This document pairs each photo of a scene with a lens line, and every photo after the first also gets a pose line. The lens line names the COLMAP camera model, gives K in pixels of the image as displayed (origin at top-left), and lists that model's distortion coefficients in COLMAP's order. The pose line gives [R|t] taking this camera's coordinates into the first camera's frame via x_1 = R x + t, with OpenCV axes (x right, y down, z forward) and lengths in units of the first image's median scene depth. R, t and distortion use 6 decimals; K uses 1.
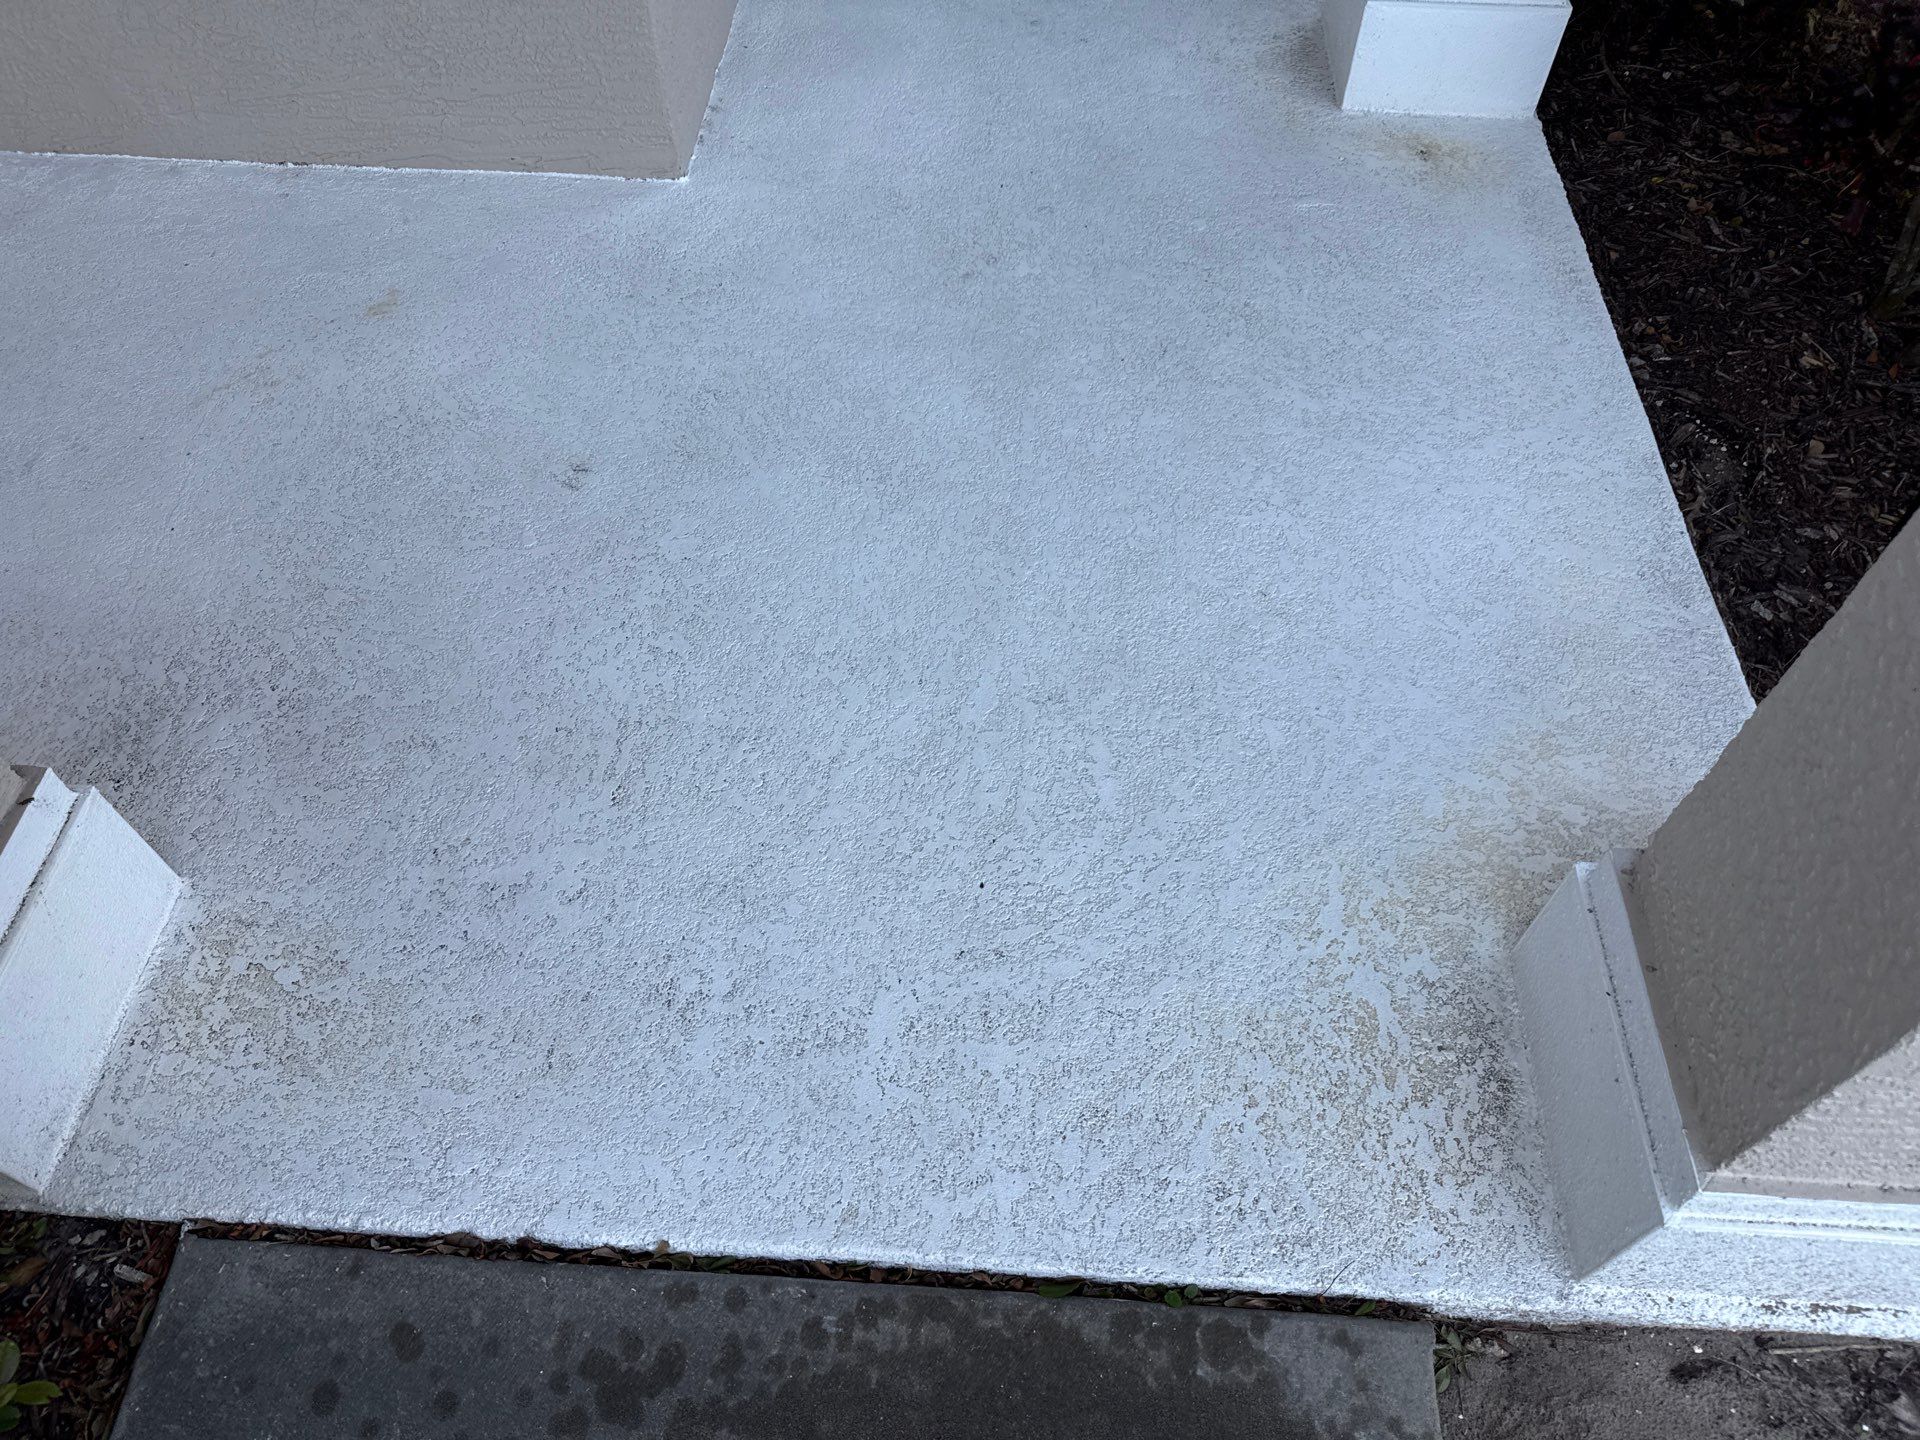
lens RADIAL K [[1355.1, 0, 960.0], [0, 1355.1, 720.0], [0, 0, 1]] dist [0.053135, -0.075330]
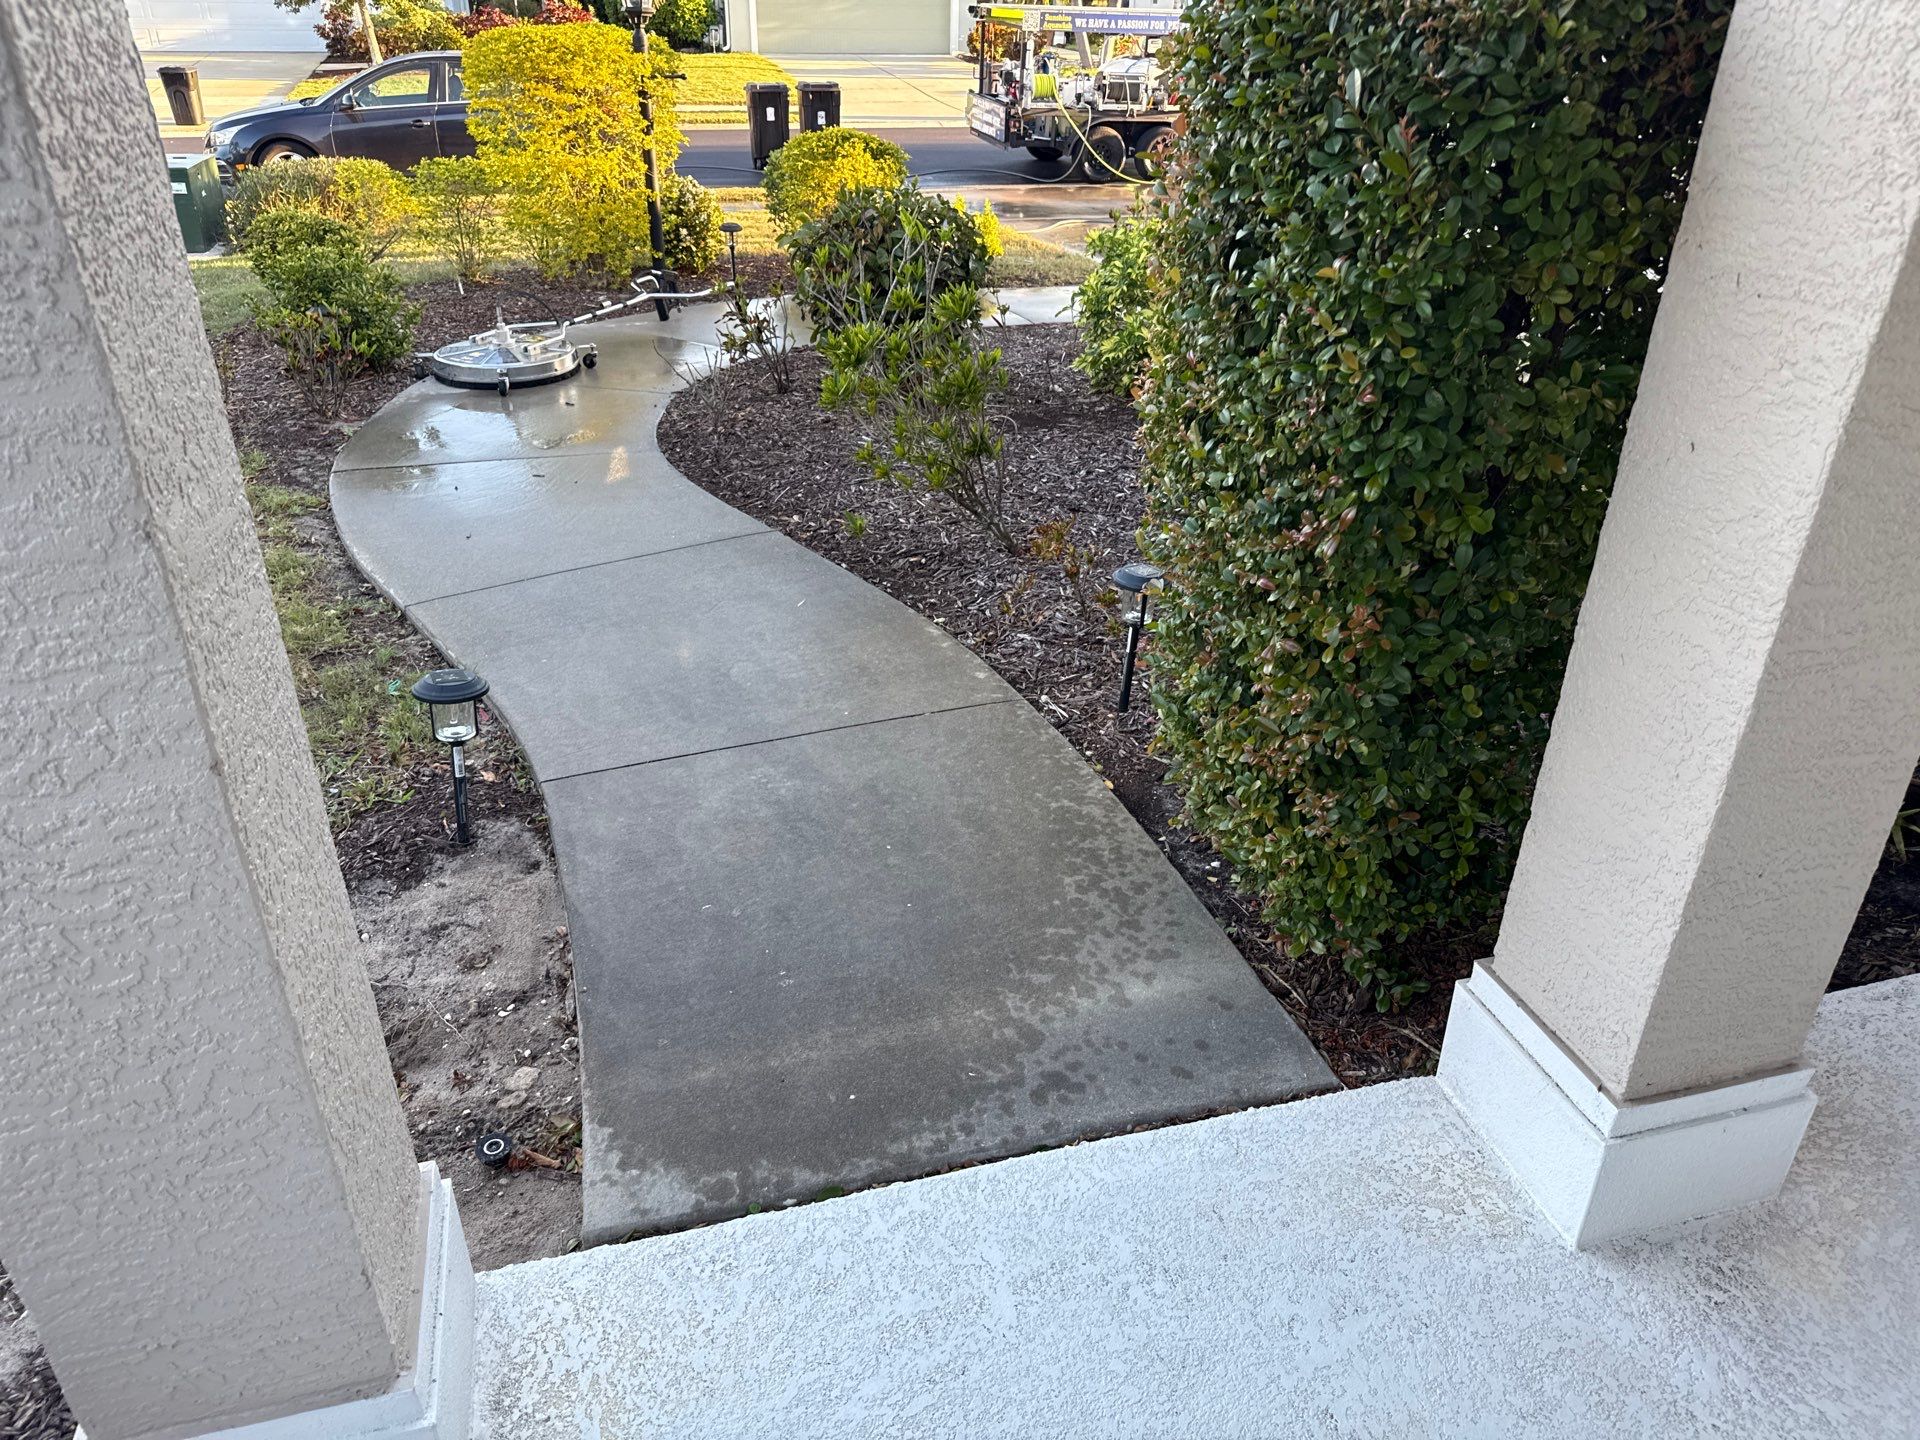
lens RADIAL K [[1361.6, 0, 959.6], [0, 1361.6, 726.1], [0, 0, 1]] dist [-0.001935, -0.002714]
pose [[-0.948057, 0.132360, -0.289254, 0.270798], [-0.268298, 0.155783, 0.950656, -1.028046], [0.170890, 0.978883, -0.112180, 0.599473]]
